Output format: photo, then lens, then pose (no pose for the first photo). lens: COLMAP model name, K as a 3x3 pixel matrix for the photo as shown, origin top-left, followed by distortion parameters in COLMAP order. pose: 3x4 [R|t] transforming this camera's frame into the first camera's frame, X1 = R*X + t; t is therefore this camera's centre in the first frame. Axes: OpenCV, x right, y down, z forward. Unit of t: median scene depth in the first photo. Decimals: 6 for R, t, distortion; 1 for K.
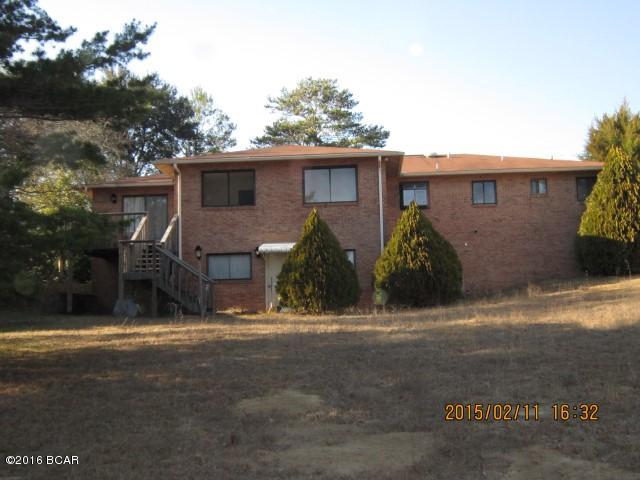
lens RADIAL K [[756.9, 0, 319.1], [0, 756.9, 240.1], [0, 0, 1]] dist [-0.027818, 0.000000]
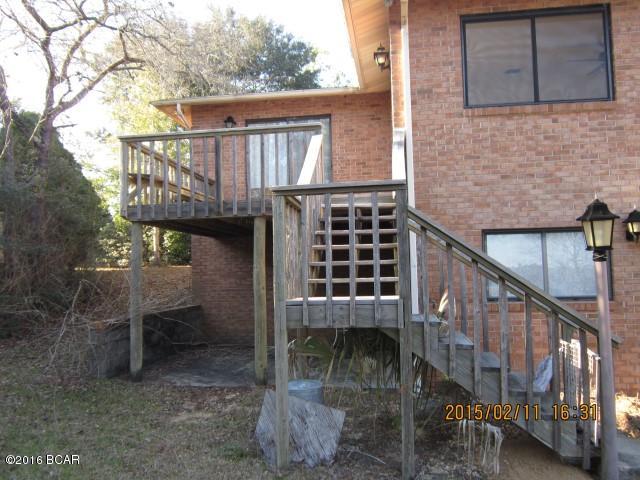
lens RADIAL K [[528.3, 0, 321.0], [0, 528.3, 240.0], [0, 0, 1]] dist [-0.009641, -0.001689]
pose [[0.997576, -0.002669, -0.069530, -0.210509], [0.005971, 0.998862, 0.047315, 0.009872], [0.069325, -0.047616, 0.996457, 0.726191]]
